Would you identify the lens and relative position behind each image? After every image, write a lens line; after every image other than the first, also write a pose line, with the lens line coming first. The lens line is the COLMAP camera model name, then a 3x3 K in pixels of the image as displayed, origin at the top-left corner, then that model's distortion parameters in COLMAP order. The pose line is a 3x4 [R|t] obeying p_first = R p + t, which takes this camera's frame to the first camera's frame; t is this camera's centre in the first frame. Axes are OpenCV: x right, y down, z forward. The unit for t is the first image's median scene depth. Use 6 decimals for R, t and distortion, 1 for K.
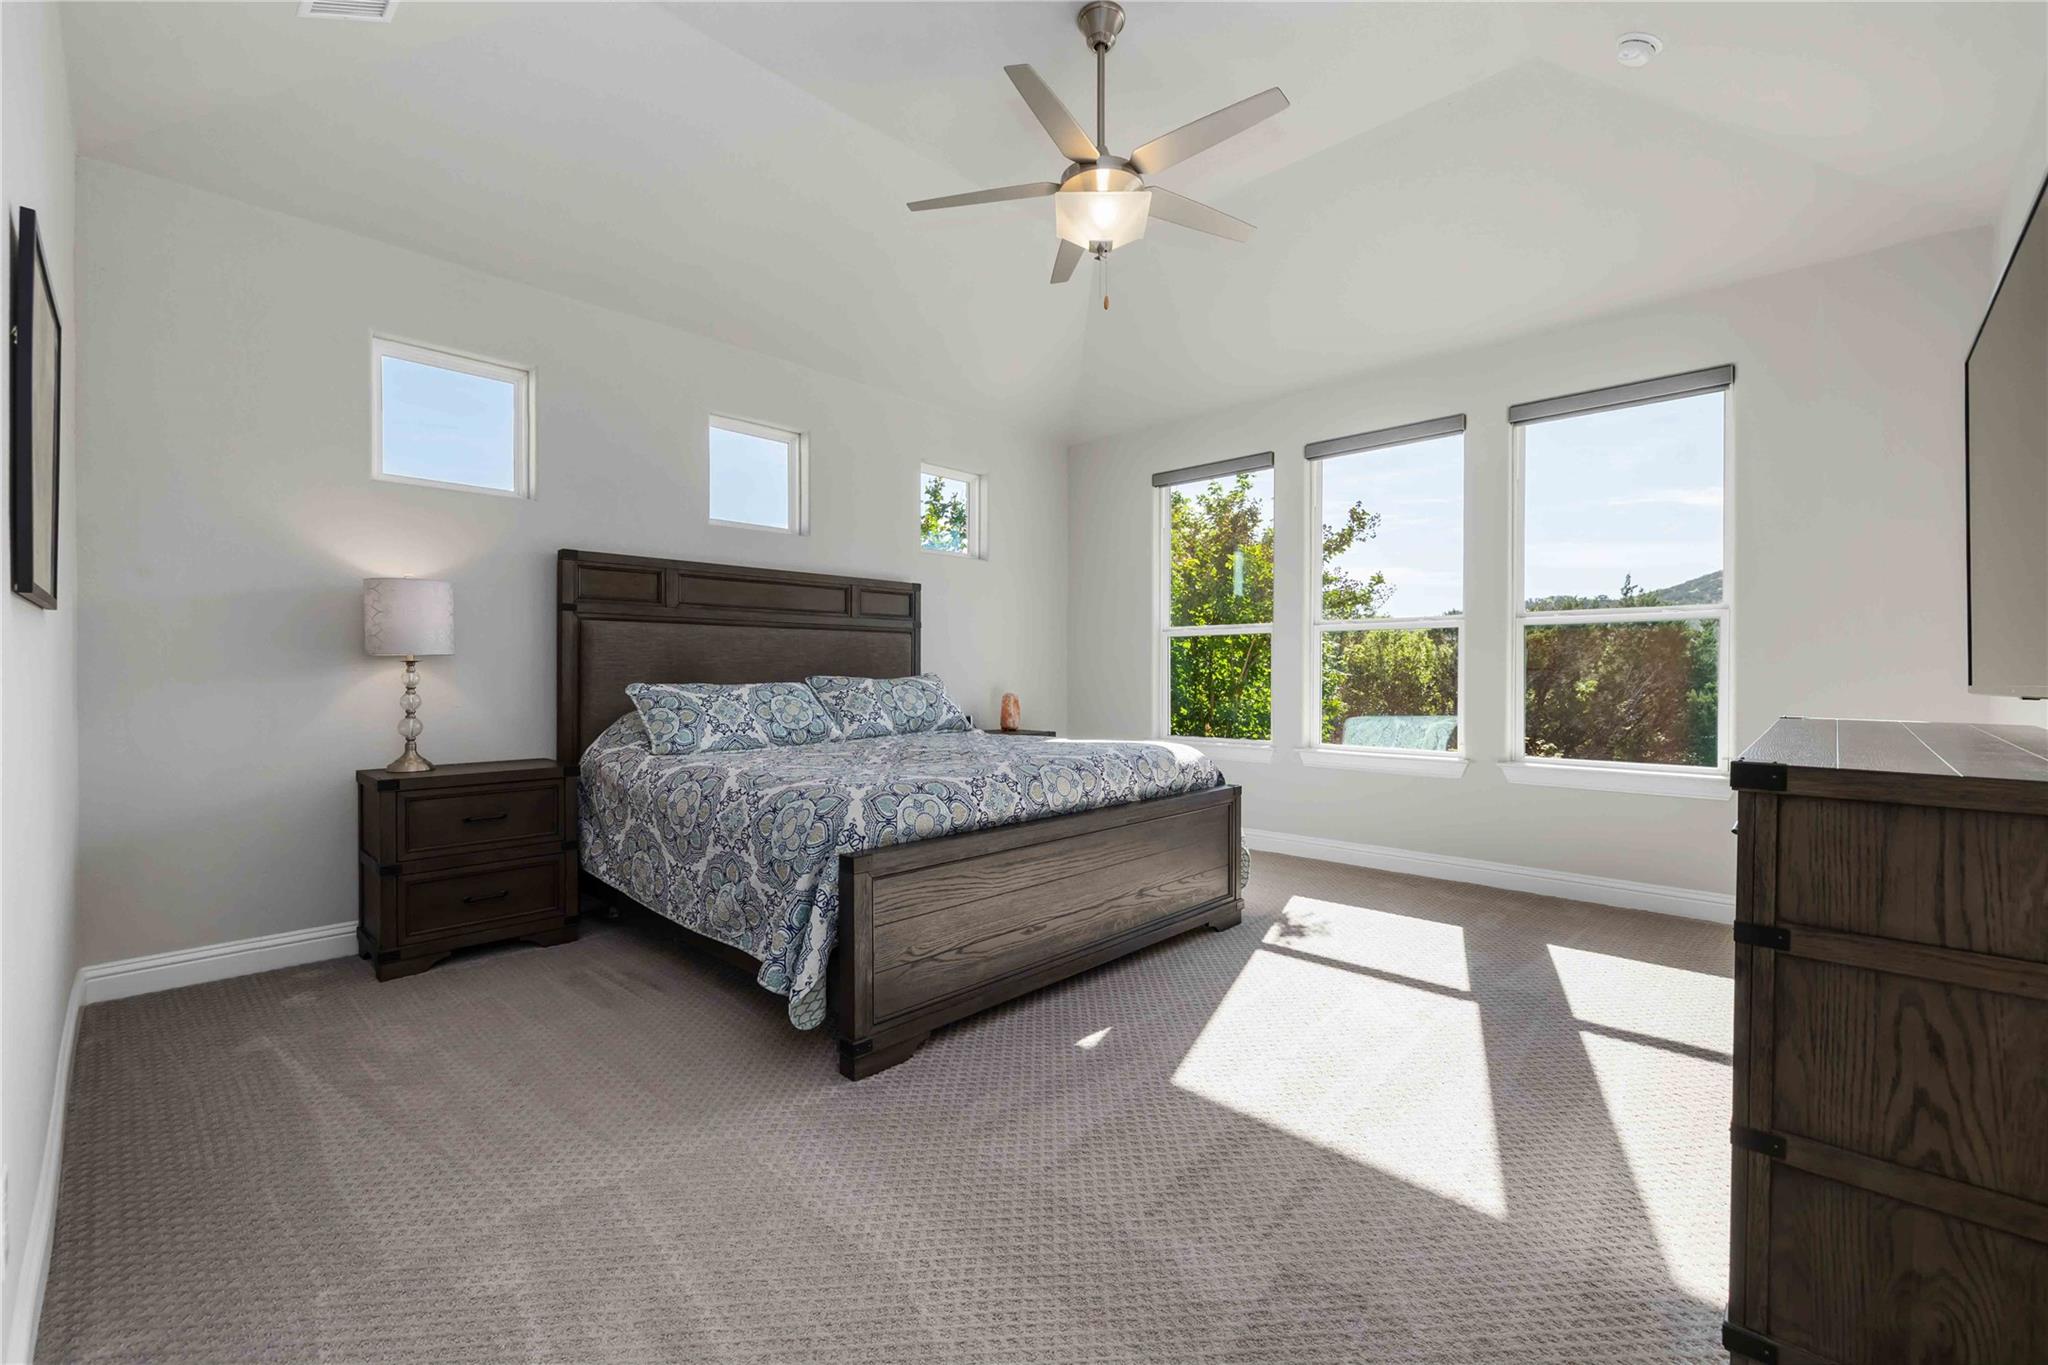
lens RADIAL K [[862.7, 0, 1025.0], [0, 862.7, 670.8], [0, 0, 1]] dist [0.000891, -0.000496]
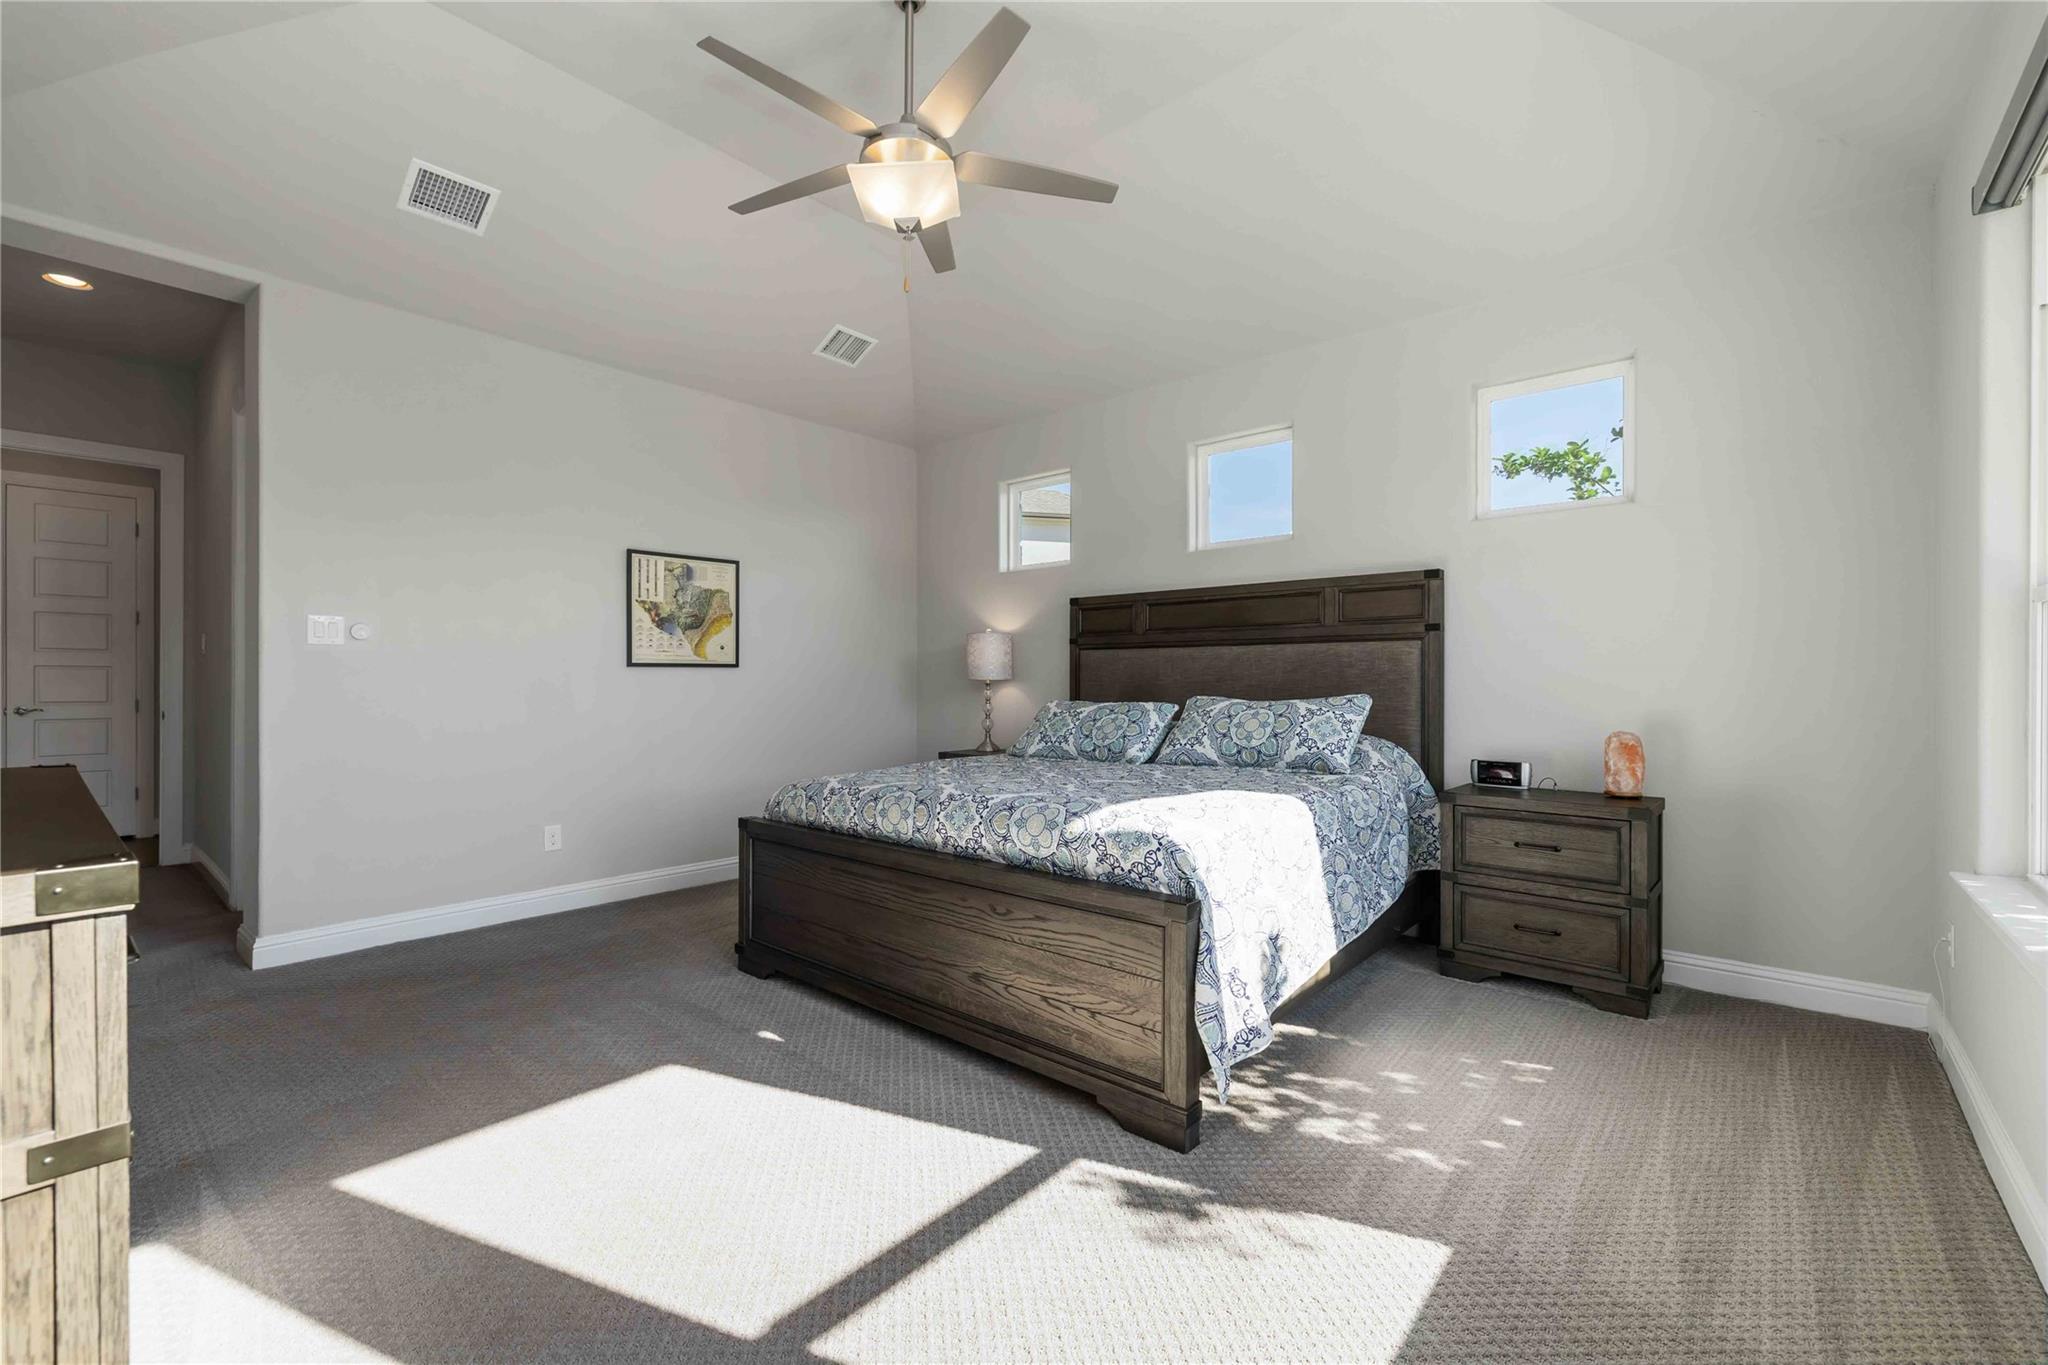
lens RADIAL K [[862.7, 0, 1025.3], [0, 862.7, 687.7], [0, 0, 1]] dist [0.000891, -0.000496]
pose [[0.057649, 0.005660, -0.998321, 0.809163], [-0.001570, 0.999983, 0.005579, -0.009540], [0.998336, 0.001246, 0.057657, 0.876031]]
